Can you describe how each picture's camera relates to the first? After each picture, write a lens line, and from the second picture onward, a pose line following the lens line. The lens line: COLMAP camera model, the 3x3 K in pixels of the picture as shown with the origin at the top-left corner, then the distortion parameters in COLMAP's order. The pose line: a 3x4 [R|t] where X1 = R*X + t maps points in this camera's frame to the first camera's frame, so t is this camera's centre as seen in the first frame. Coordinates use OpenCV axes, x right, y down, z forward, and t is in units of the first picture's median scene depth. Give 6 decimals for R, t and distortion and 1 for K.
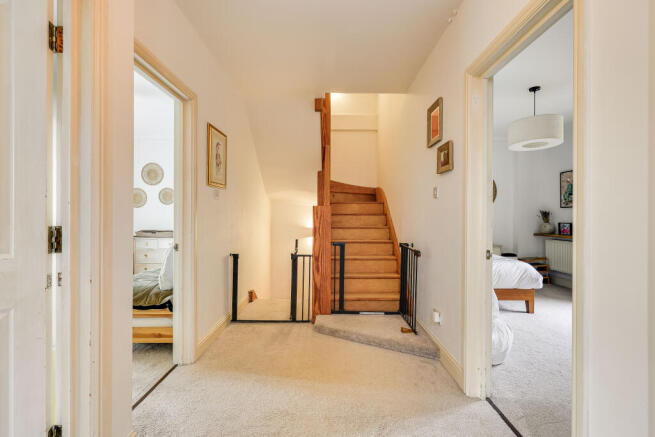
lens RADIAL K [[301.7, 0, 327.5], [0, 301.7, 218.5], [0, 0, 1]] dist [0.000083, -0.000070]
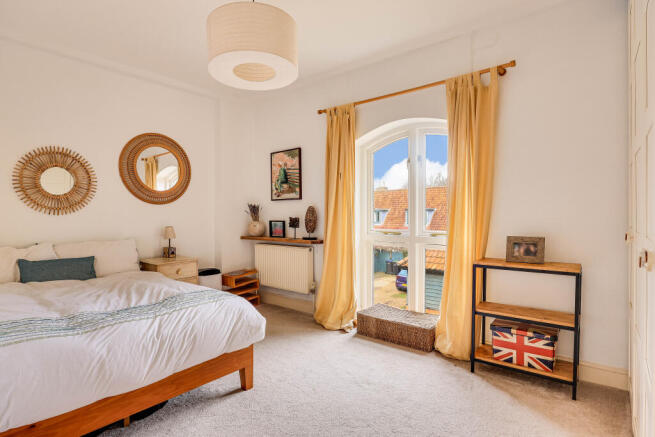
lens RADIAL K [[343.8, 0, 326.8], [0, 343.8, 221.2], [0, 0, 1]] dist [-0.004360, -0.000639]
pose [[0.639287, -0.018842, 0.768737, 0.209329], [0.005185, 0.999783, 0.020193, -0.001238], [-0.768951, -0.008923, 0.639246, 0.355088]]
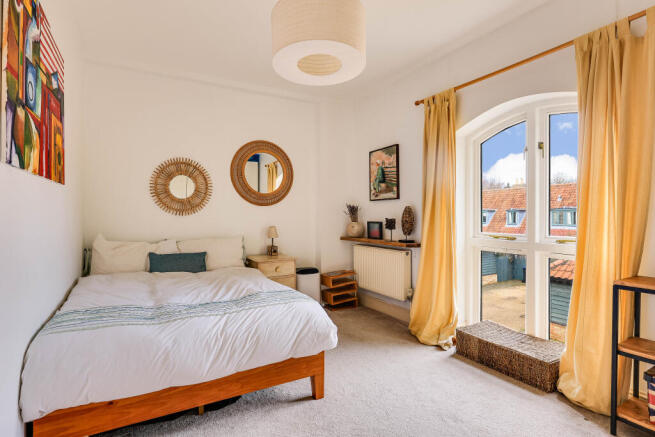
lens RADIAL K [[337.2, 0, 327.5], [0, 337.2, 218.5], [0, 0, 1]] dist [0.004177, 0.000595]
pose [[0.871732, -0.008760, 0.489905, 0.289393], [0.004913, 0.999946, 0.009138, -0.001512], [-0.489959, -0.005558, 0.871728, 0.347954]]
